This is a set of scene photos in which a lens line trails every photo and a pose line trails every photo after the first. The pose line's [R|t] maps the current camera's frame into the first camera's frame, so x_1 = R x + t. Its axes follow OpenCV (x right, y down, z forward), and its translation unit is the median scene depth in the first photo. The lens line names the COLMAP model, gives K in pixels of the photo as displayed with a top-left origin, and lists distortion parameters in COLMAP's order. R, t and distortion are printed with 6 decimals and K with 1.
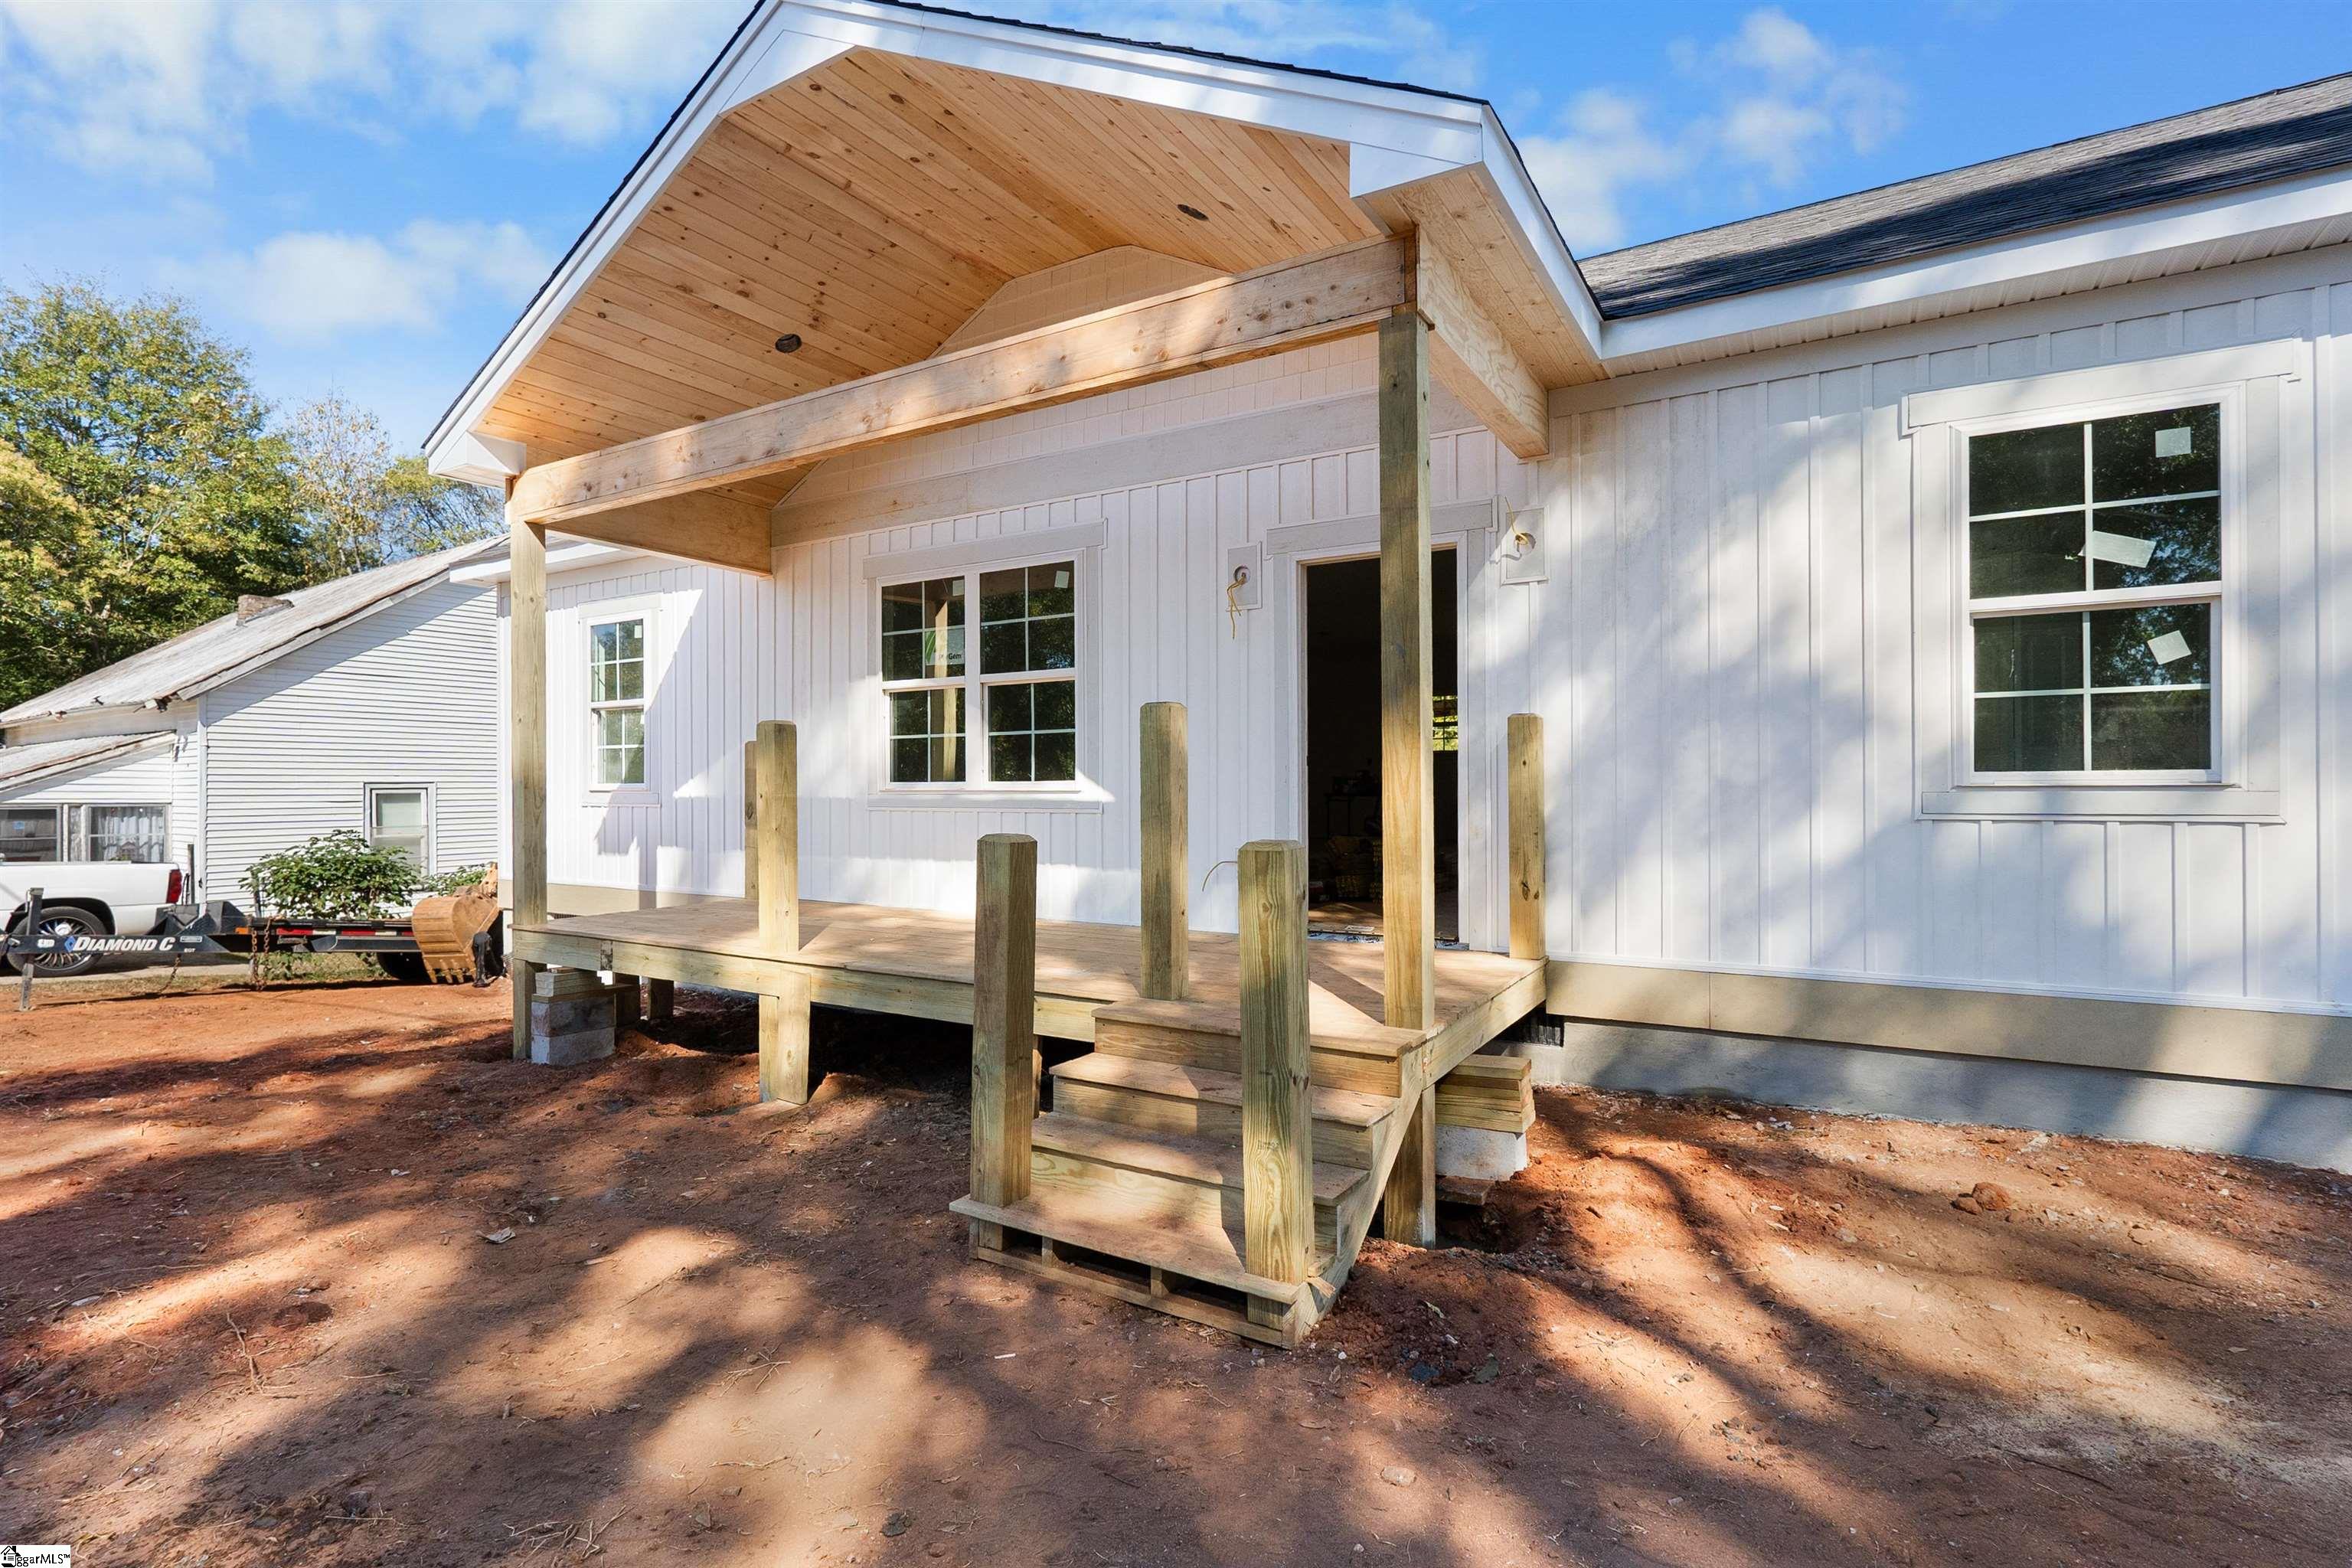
lens RADIAL K [[1099.0, 0, 1190.5], [0, 1099.0, 776.7], [0, 0, 1]] dist [-0.006493, -0.001562]
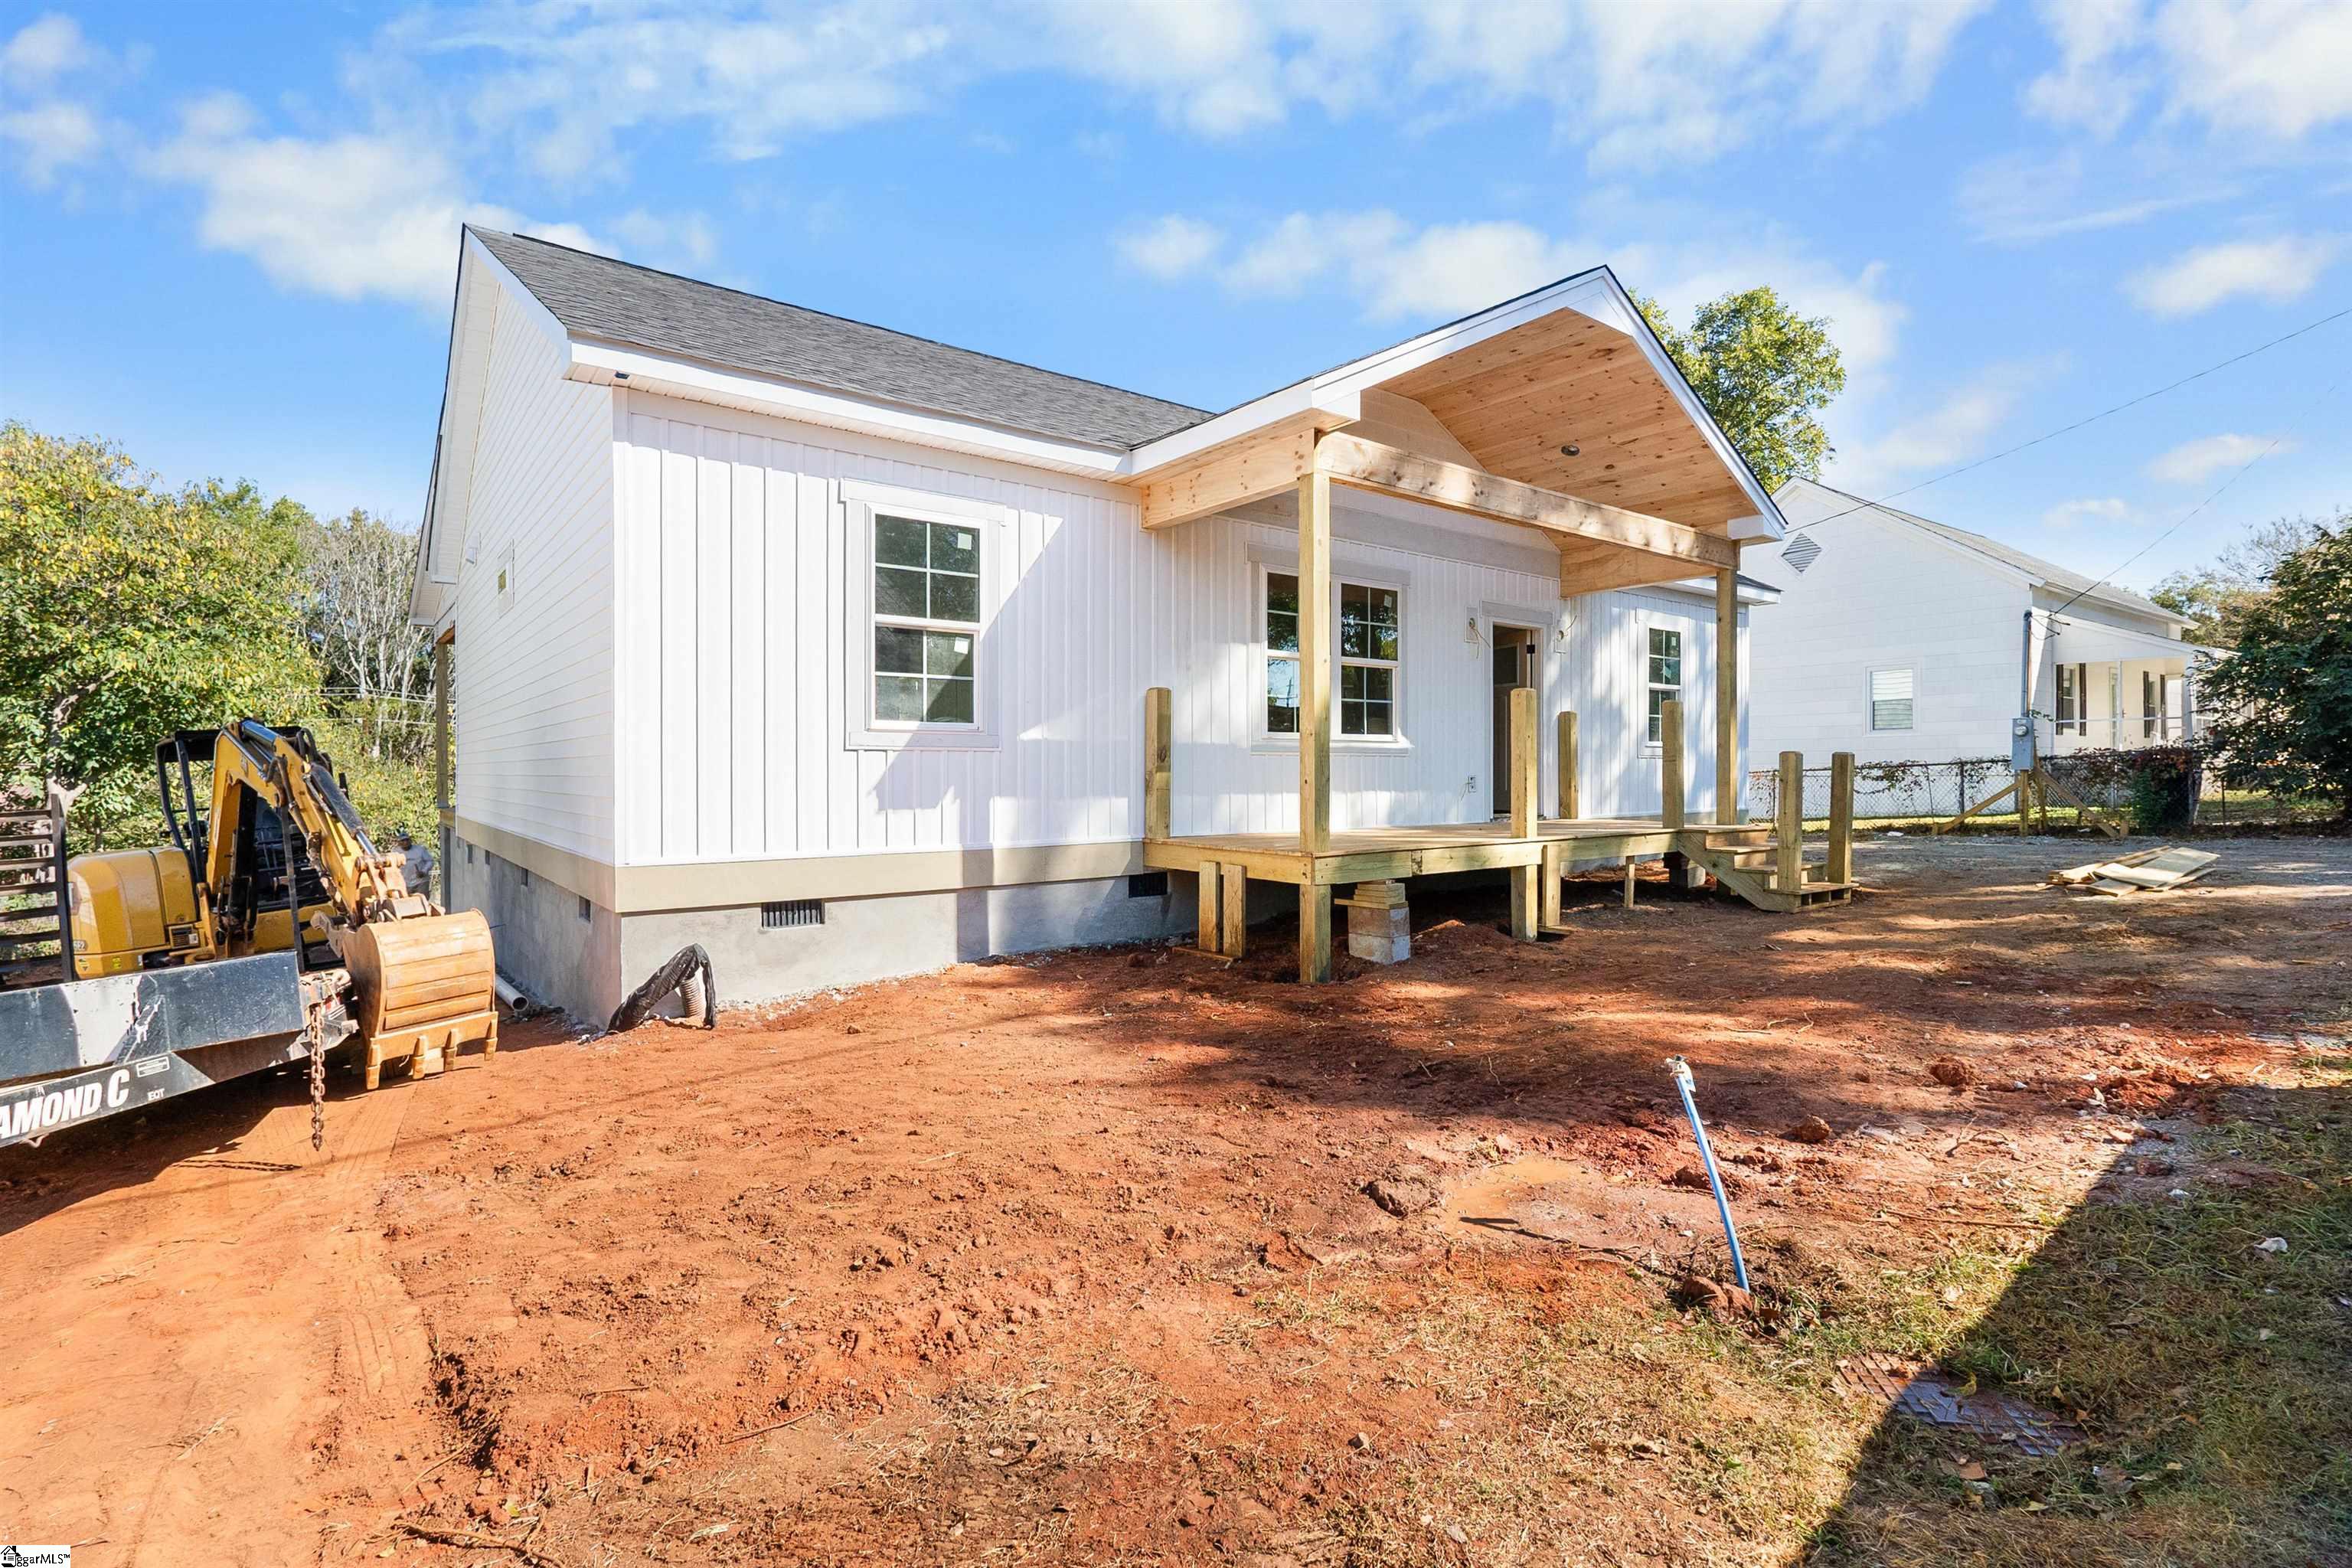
lens RADIAL K [[1099.0, 0, 1194.5], [0, 1099.0, 759.9], [0, 0, 1]] dist [-0.006493, -0.001562]
pose [[0.356201, 0.015068, 0.934288, -1.495088], [-0.003521, 0.999885, -0.014783, 0.056783], [-0.934403, 0.001976, 0.356213, 0.658349]]
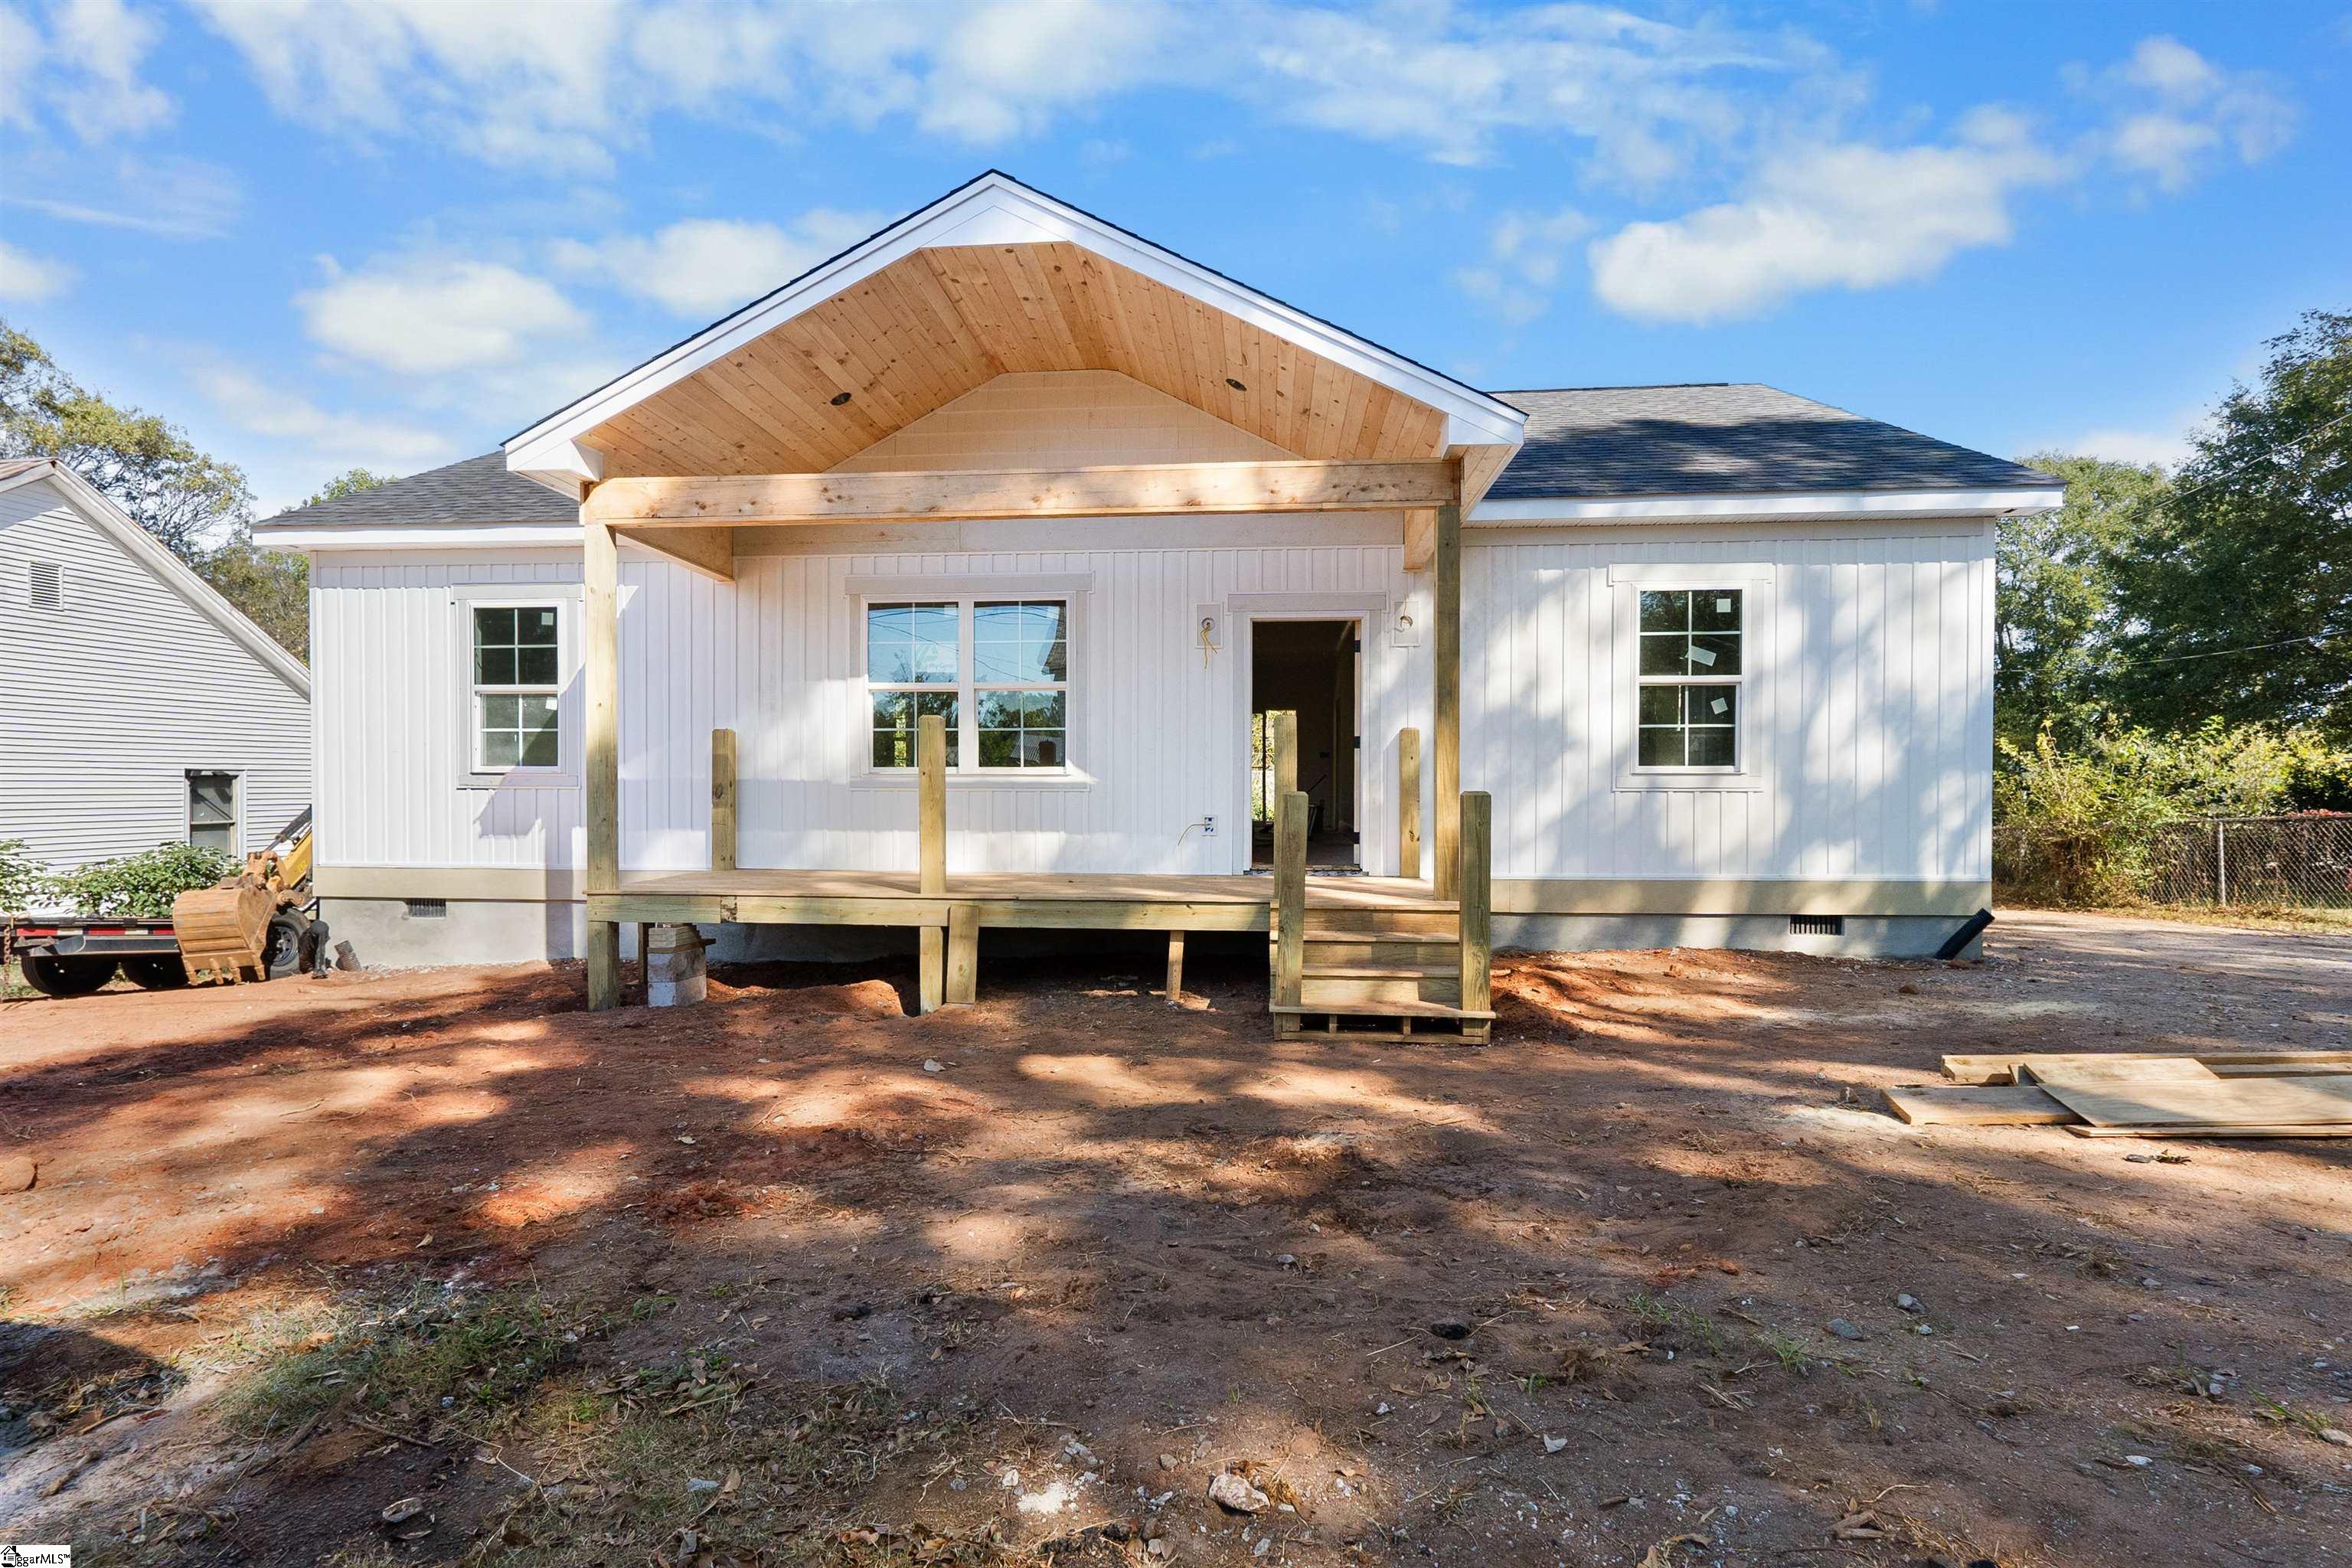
lens RADIAL K [[1099.0, 0, 1162.8], [0, 1099.0, 798.8], [0, 0, 1]] dist [-0.006493, -0.001562]
pose [[0.899578, 0.002665, 0.436752, -0.529723], [-0.009331, 0.999870, 0.013117, 0.021924], [-0.436661, -0.015875, 0.899486, -0.223107]]
